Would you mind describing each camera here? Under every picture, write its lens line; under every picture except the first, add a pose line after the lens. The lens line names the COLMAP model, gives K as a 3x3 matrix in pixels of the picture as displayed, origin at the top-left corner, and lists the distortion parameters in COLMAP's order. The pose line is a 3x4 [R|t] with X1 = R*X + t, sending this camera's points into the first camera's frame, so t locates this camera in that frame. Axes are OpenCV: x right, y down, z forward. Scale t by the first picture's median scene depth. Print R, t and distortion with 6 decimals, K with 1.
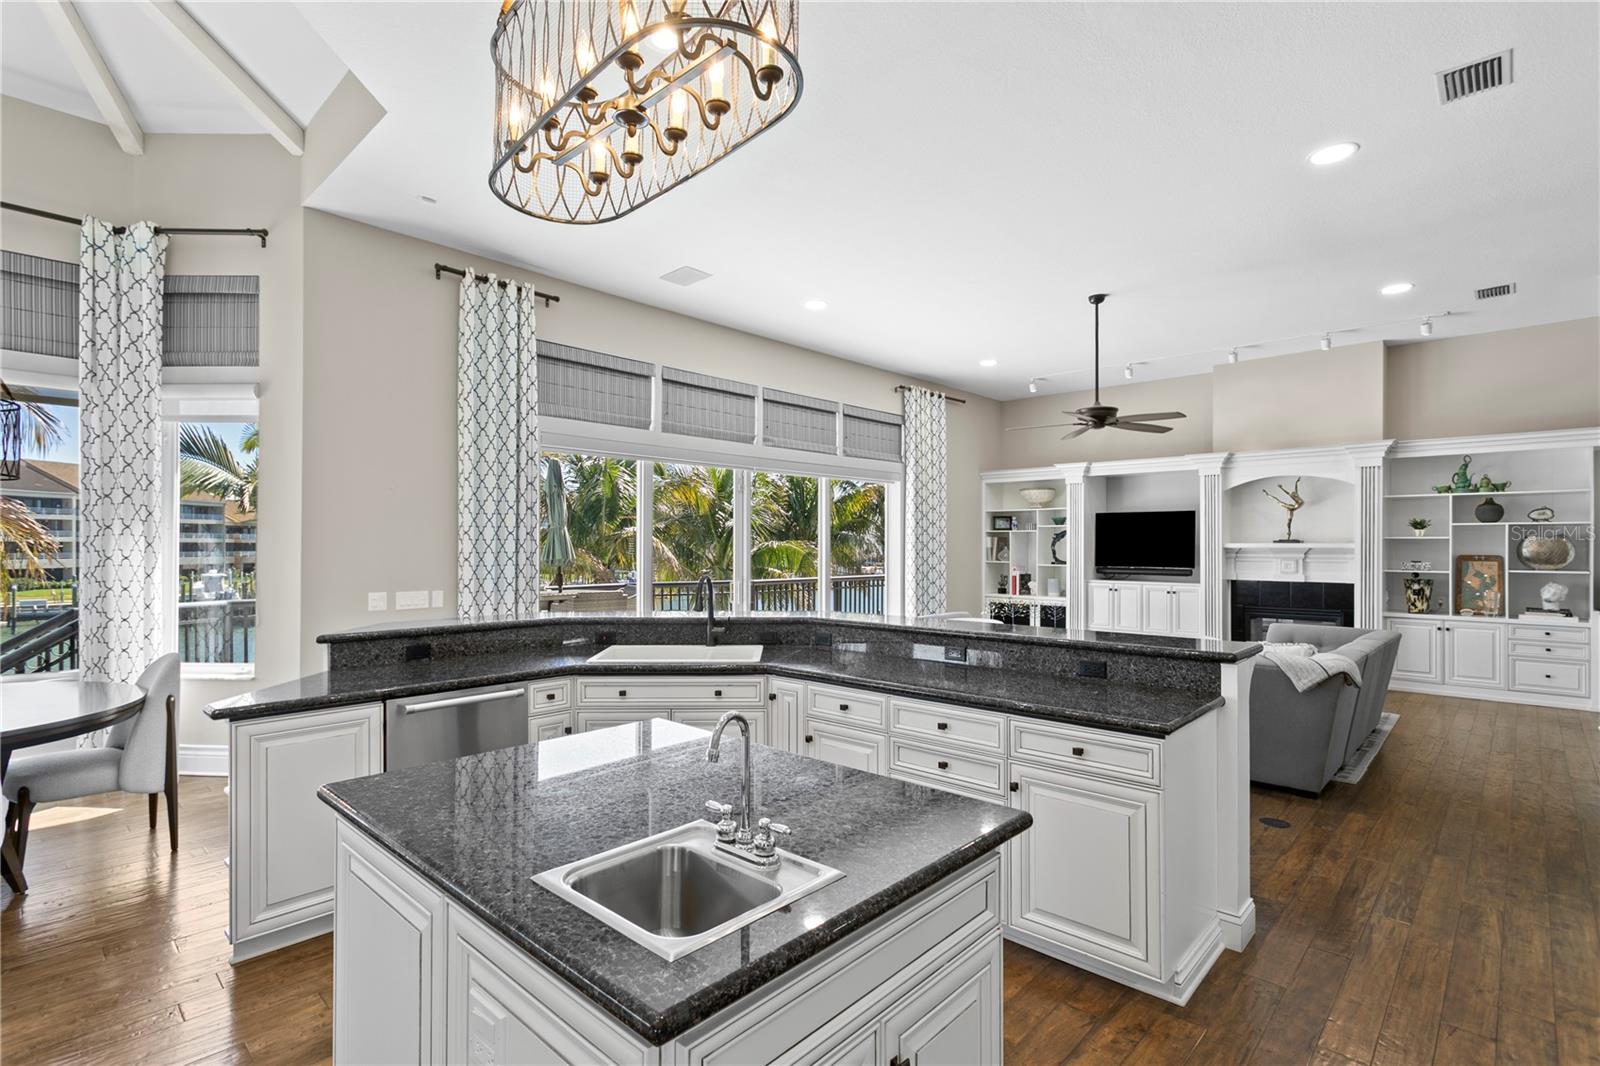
lens RADIAL K [[767.1, 0, 801.0], [0, 767.1, 541.7], [0, 0, 1]] dist [0.022788, -0.001018]
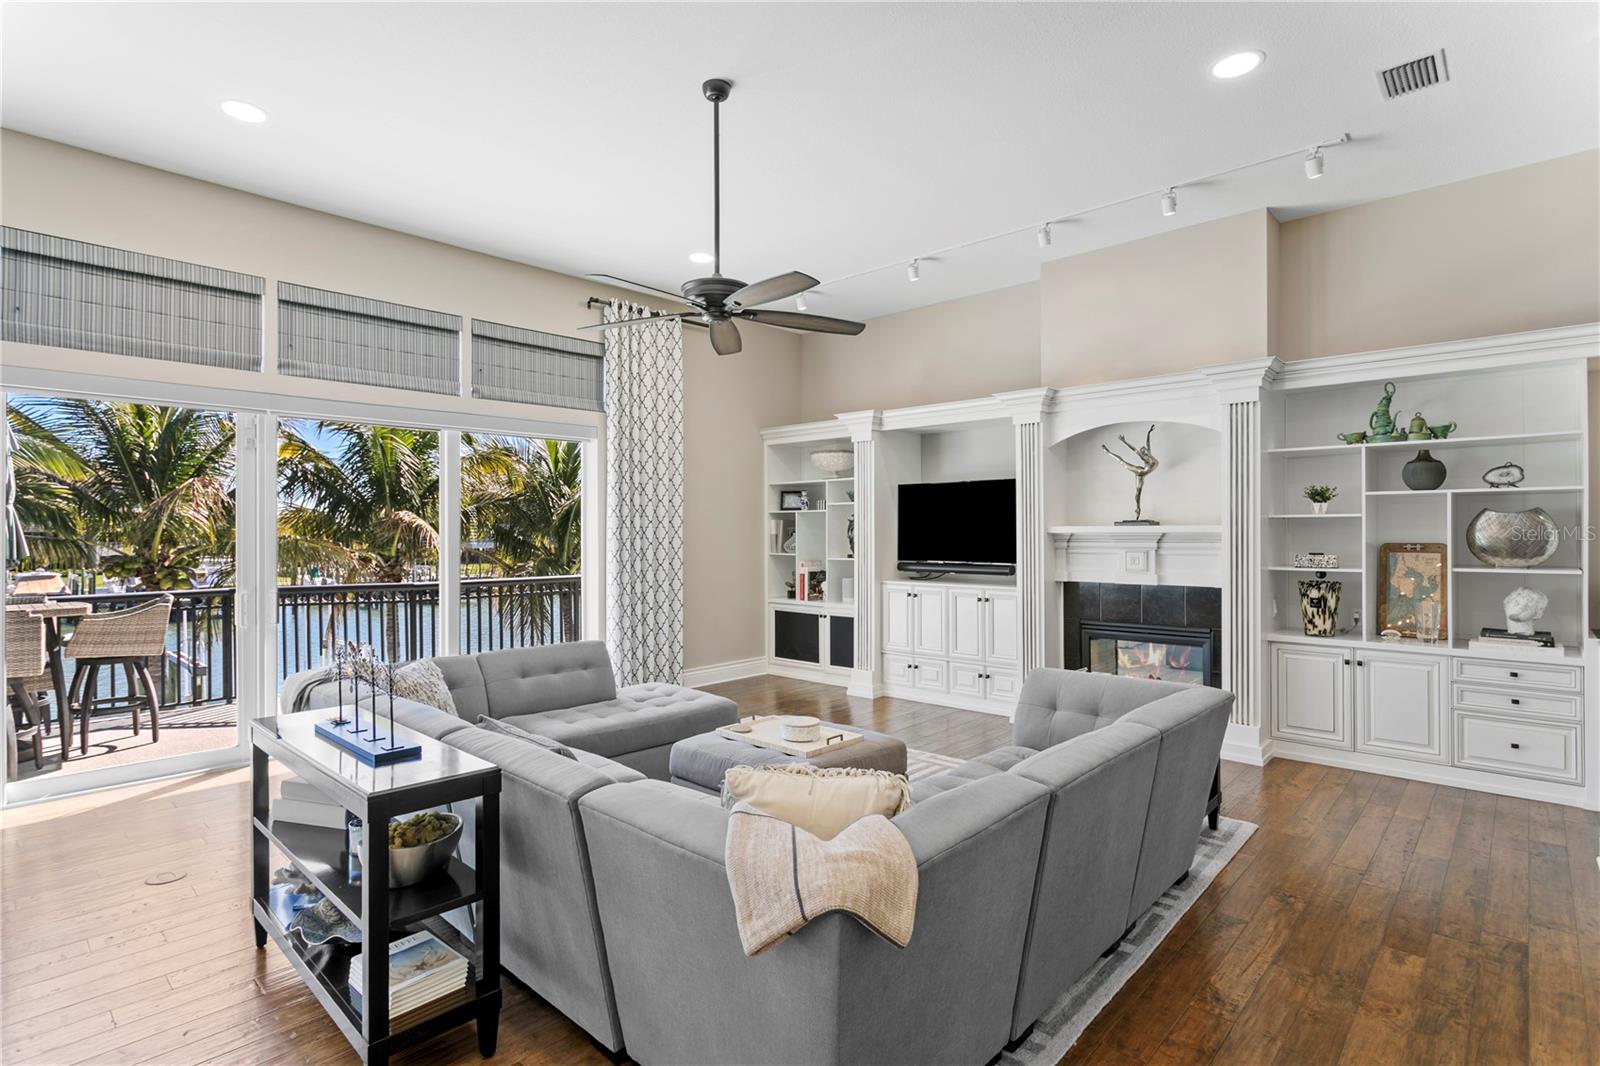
lens RADIAL K [[793.2, 0, 782.7], [0, 793.2, 527.9], [0, 0, 1]] dist [-0.018565, 0.012066]
pose [[0.999935, -0.005142, -0.010196, 0.363902], [0.005138, 0.999987, -0.000465, 0.002794], [0.010198, 0.000412, 0.999948, 0.355260]]
